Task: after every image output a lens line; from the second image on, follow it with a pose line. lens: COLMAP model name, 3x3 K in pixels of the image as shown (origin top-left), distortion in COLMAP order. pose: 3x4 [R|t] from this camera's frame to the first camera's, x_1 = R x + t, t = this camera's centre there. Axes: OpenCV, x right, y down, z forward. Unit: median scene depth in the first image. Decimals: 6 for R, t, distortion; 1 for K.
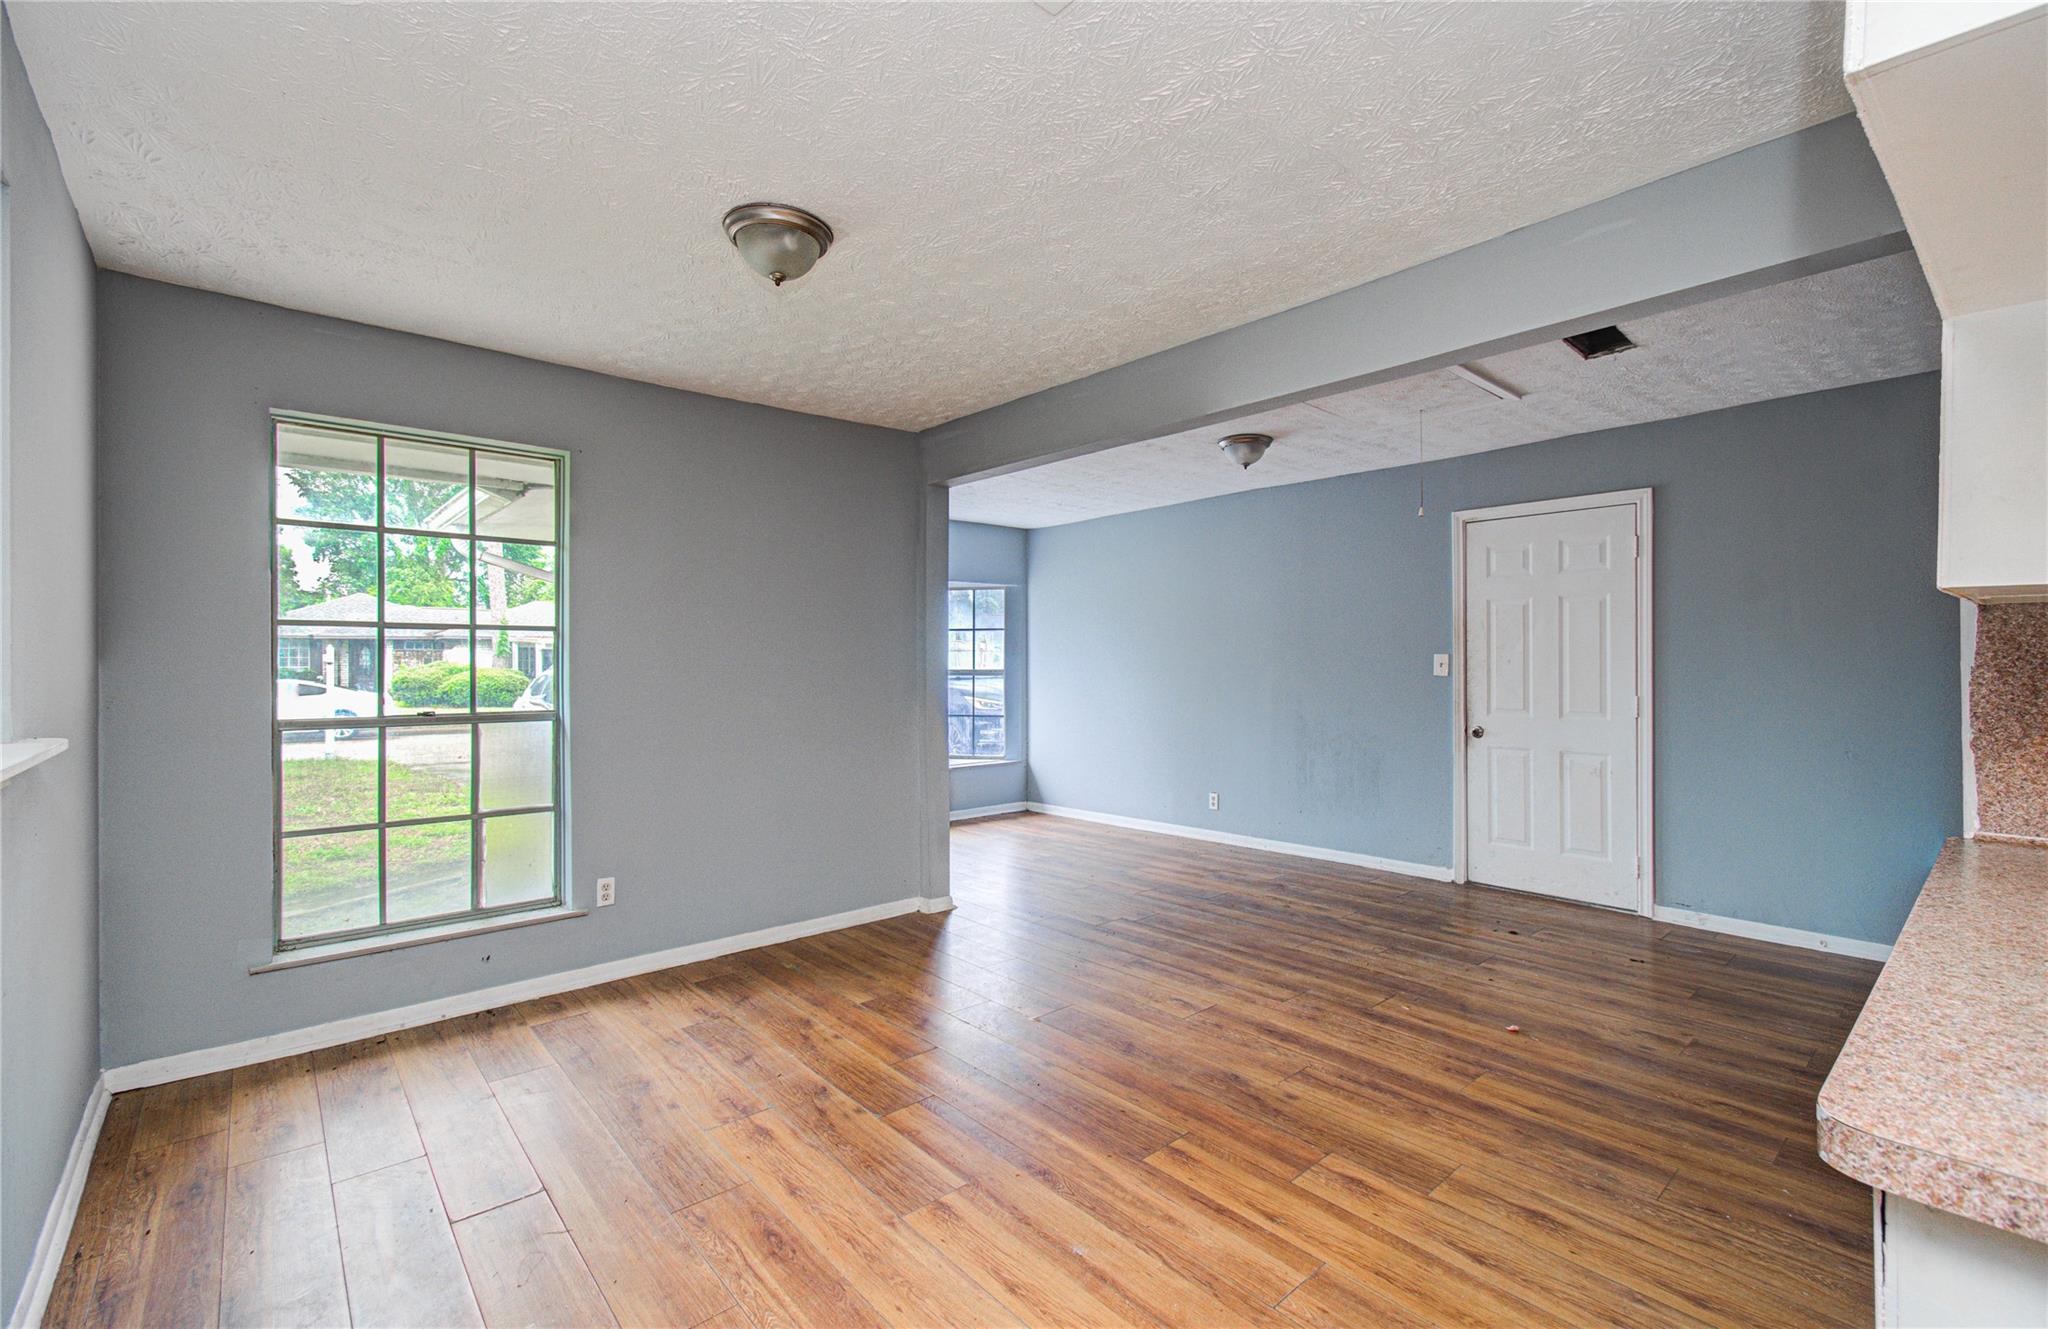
lens RADIAL K [[888.6, 0, 1019.1], [0, 888.6, 657.3], [0, 0, 1]] dist [0.005124, 0.000495]
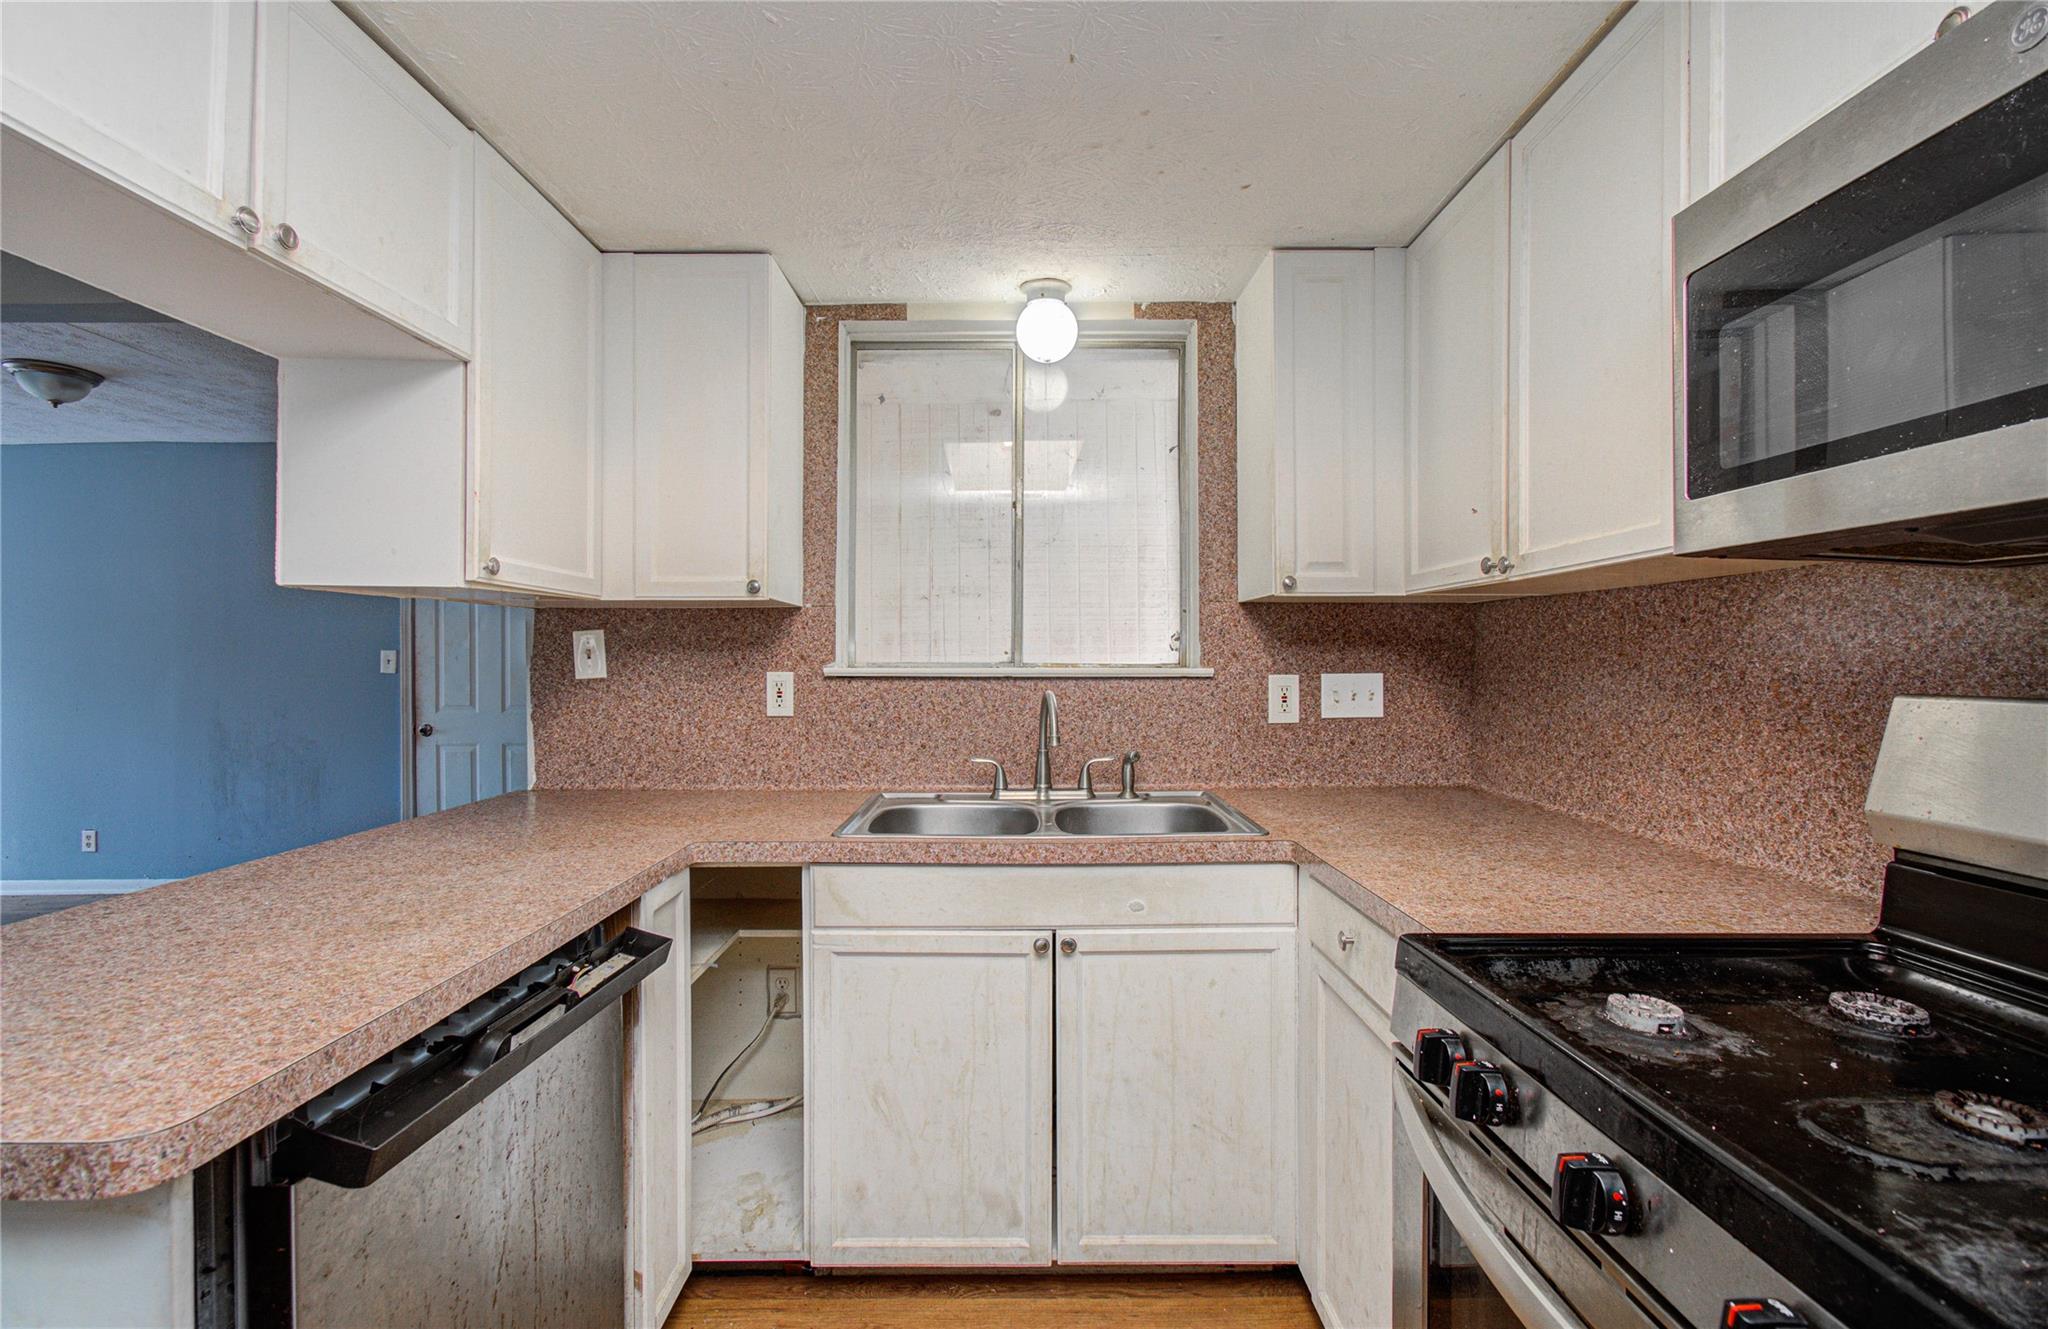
lens RADIAL K [[888.6, 0, 1027.3], [0, 888.6, 664.1], [0, 0, 1]] dist [0.005124, 0.000495]
pose [[0.645220, -0.007912, 0.763956, 0.197206], [0.002368, 0.999962, 0.008356, 0.004664], [-0.763993, -0.003583, 0.645215, -0.134396]]
